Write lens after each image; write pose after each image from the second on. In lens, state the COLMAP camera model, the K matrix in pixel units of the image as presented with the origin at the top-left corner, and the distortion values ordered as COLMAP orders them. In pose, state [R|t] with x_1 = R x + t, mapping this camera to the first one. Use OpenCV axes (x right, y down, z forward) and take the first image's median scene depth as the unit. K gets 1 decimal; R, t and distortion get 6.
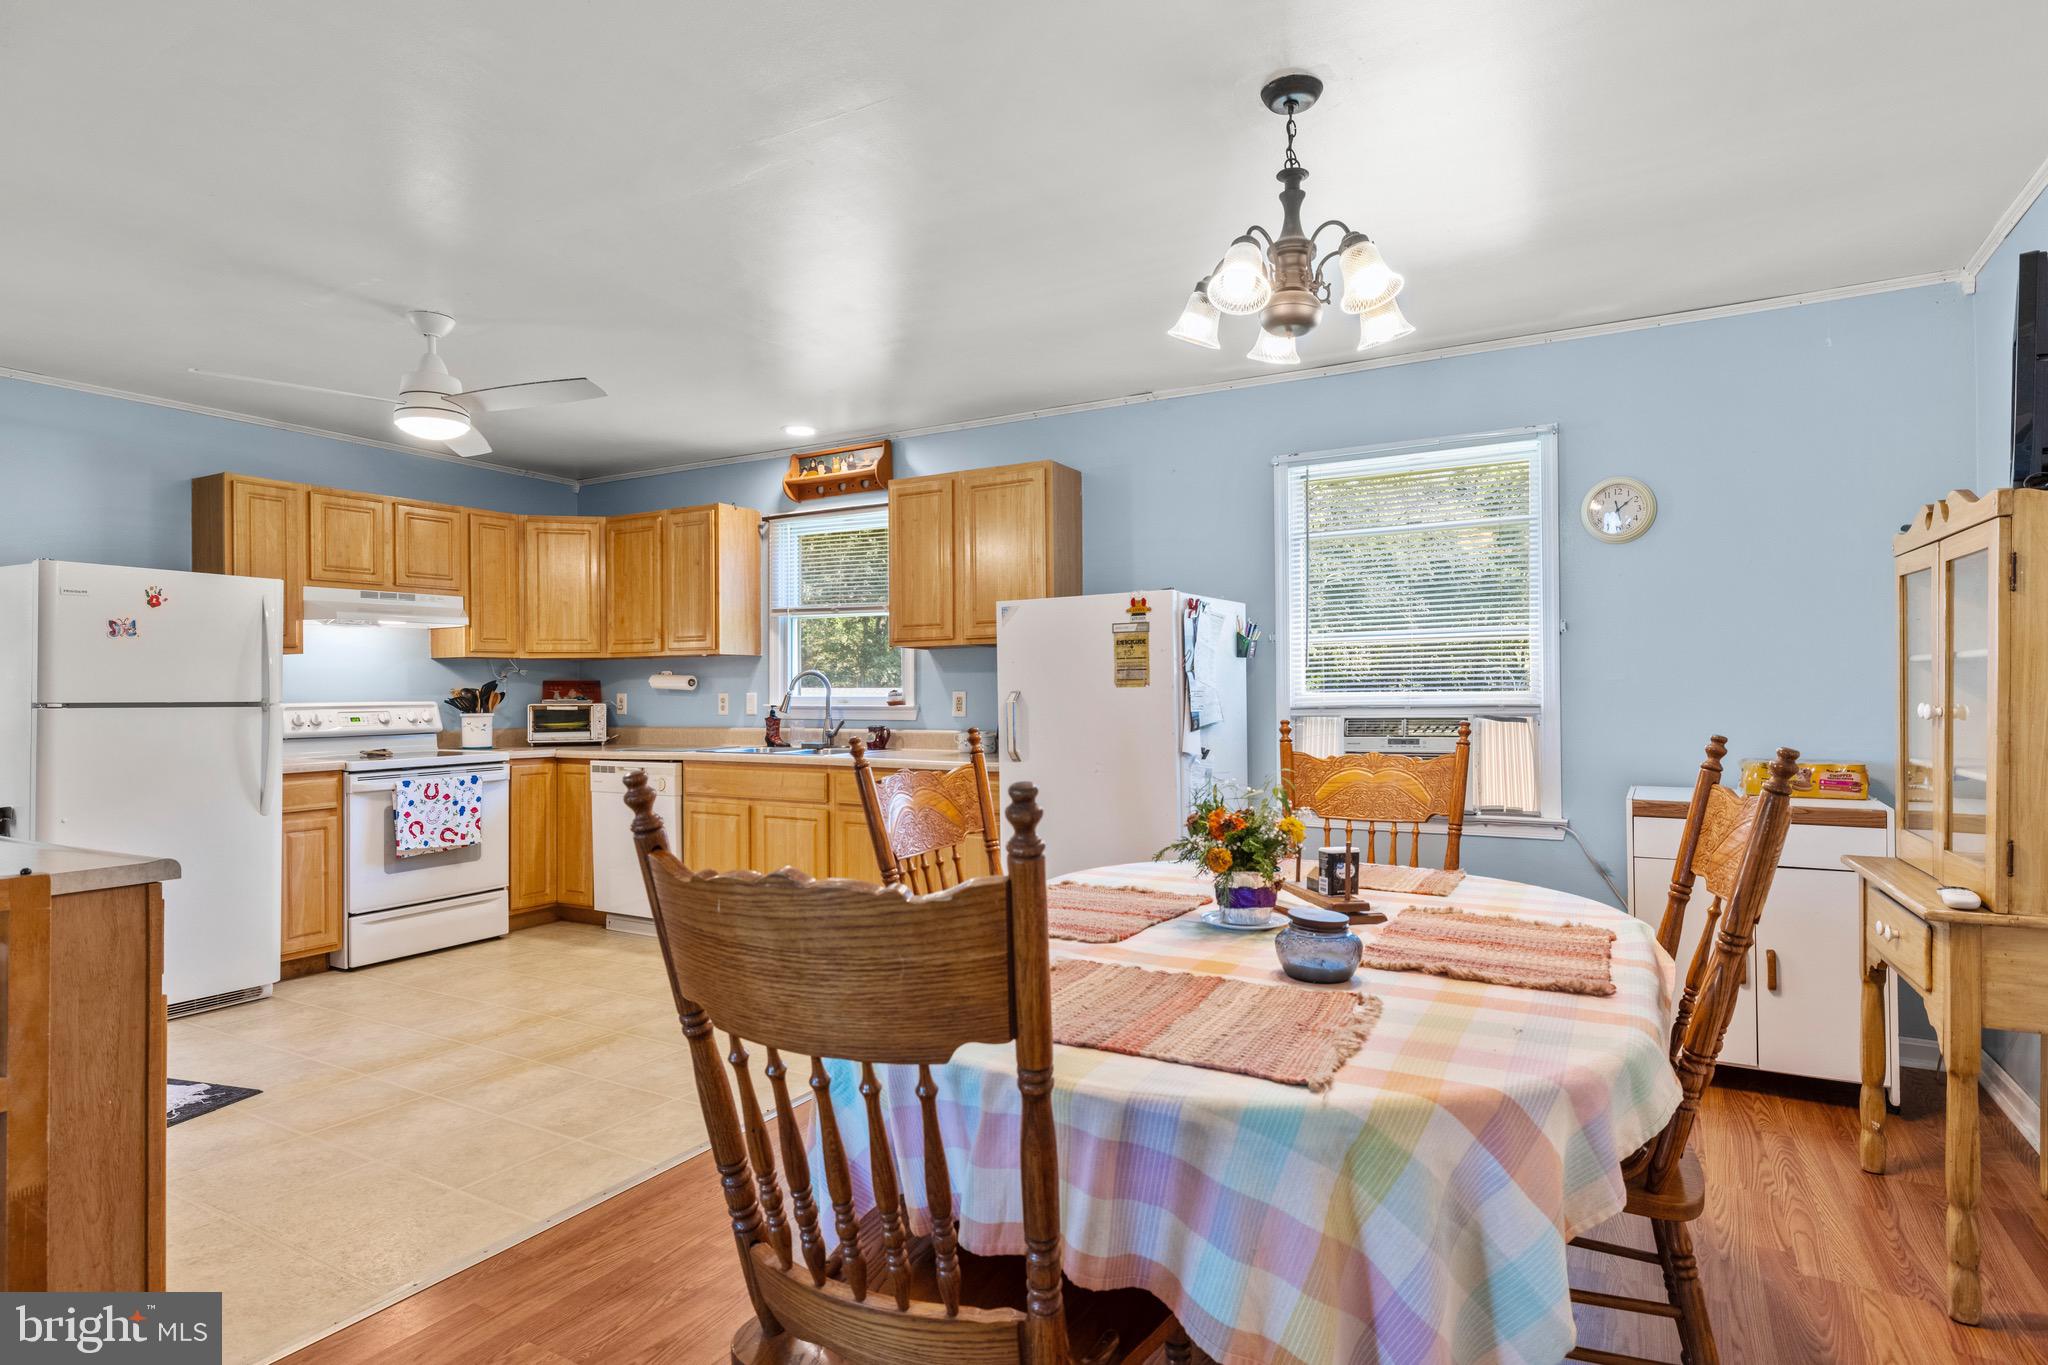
lens RADIAL K [[1081.5, 0, 1025.1], [0, 1081.5, 687.3], [0, 0, 1]] dist [-0.002904, -0.000302]
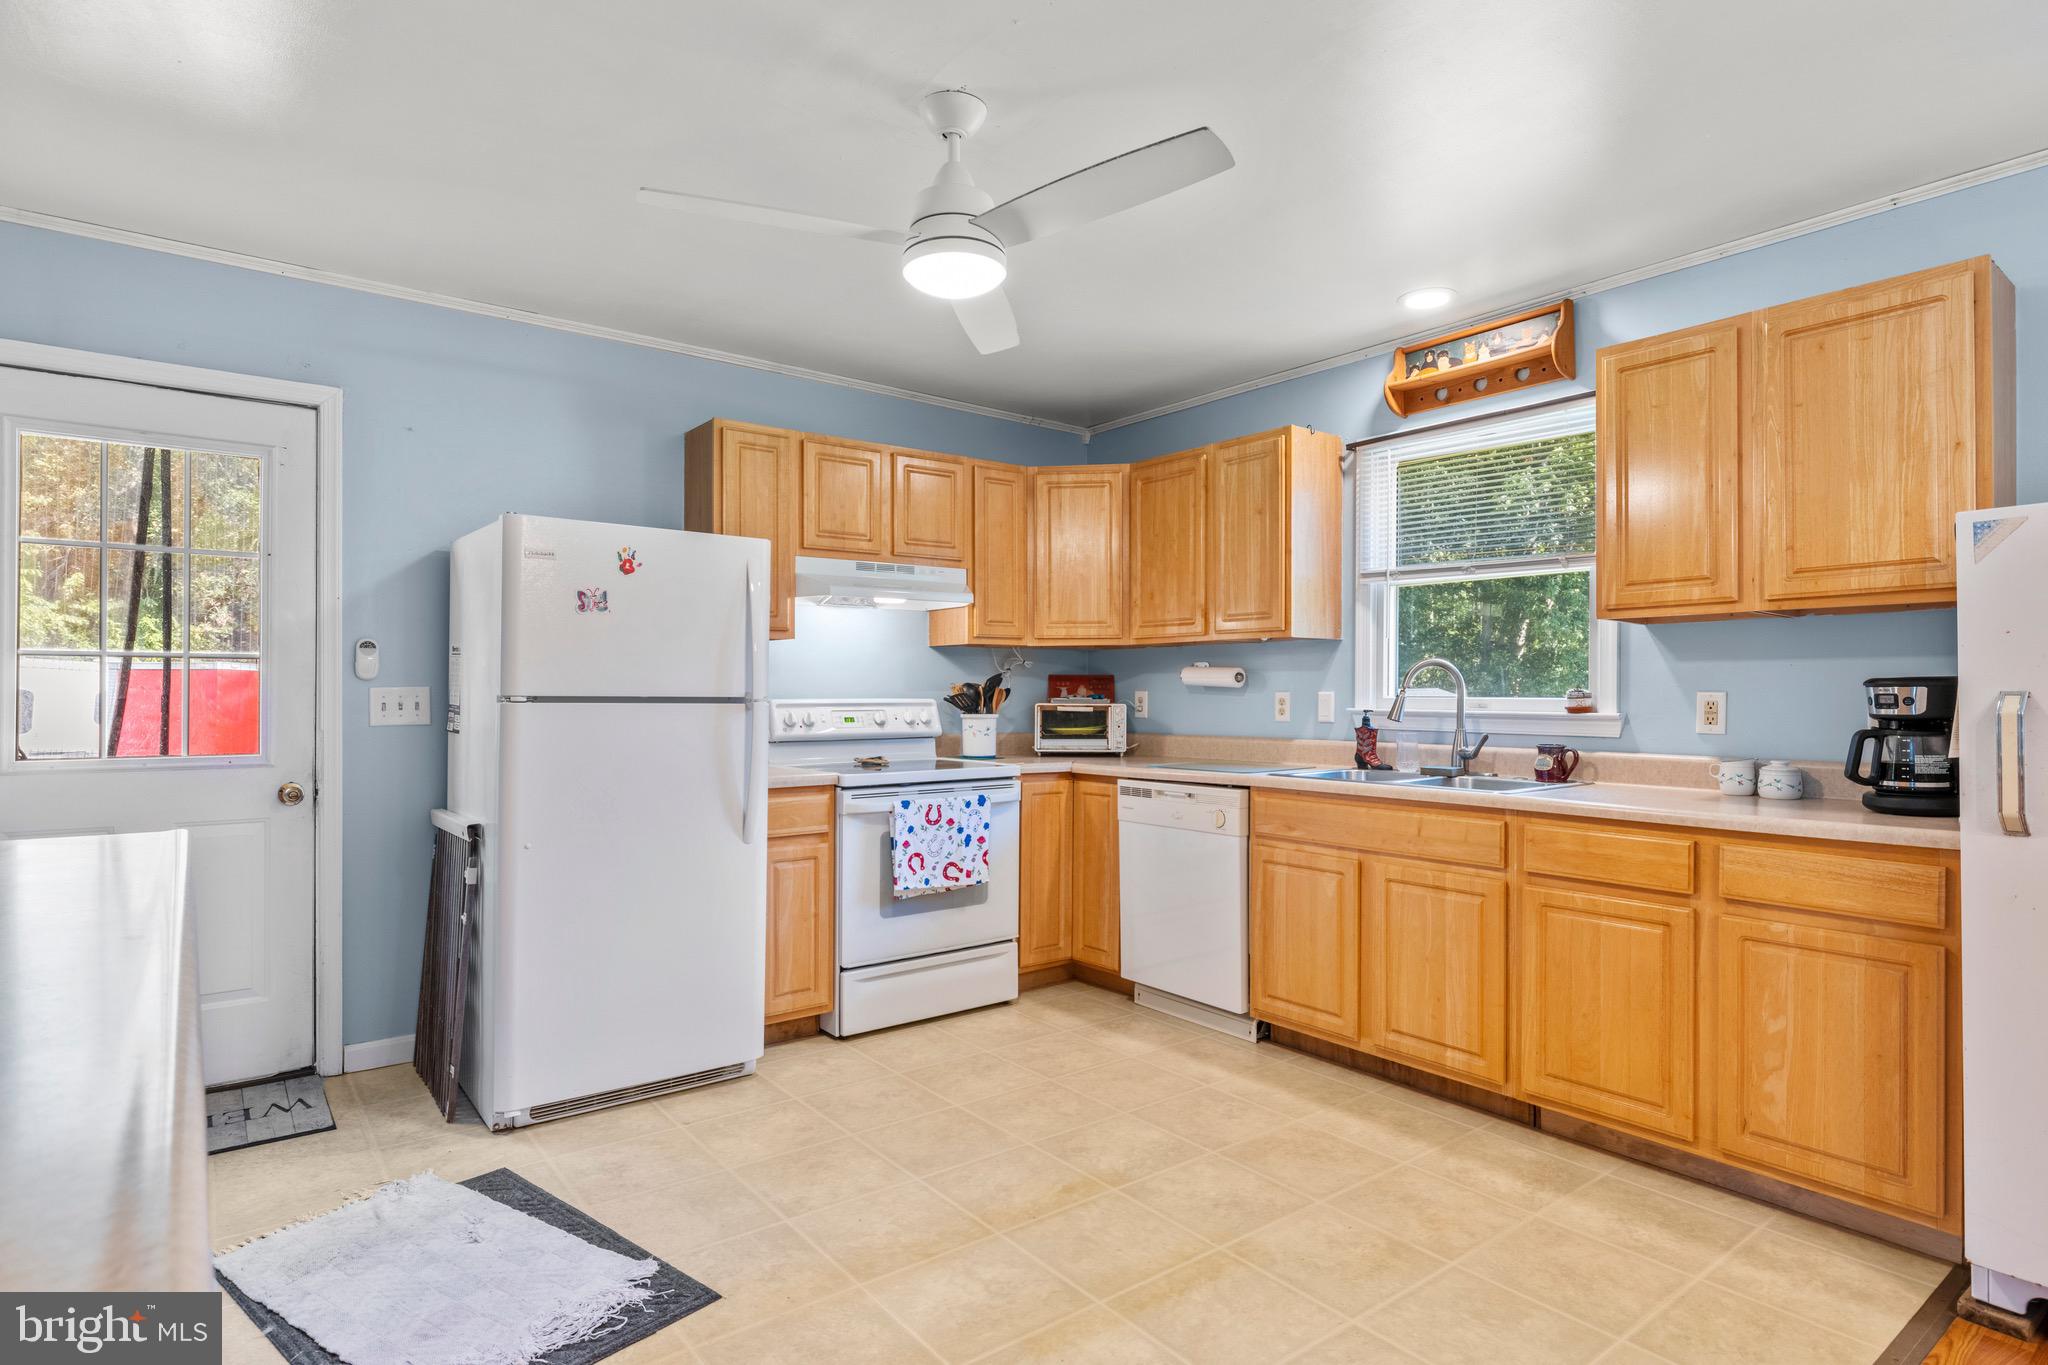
lens RADIAL K [[1072.8, 0, 1027.6], [0, 1072.8, 689.5], [0, 0, 1]] dist [-0.001278, -0.000135]
pose [[0.924474, 0.007766, -0.381166, -0.178361], [-0.007292, 0.999970, 0.002690, 0.003486], [0.381175, 0.000293, 0.924503, 0.288116]]
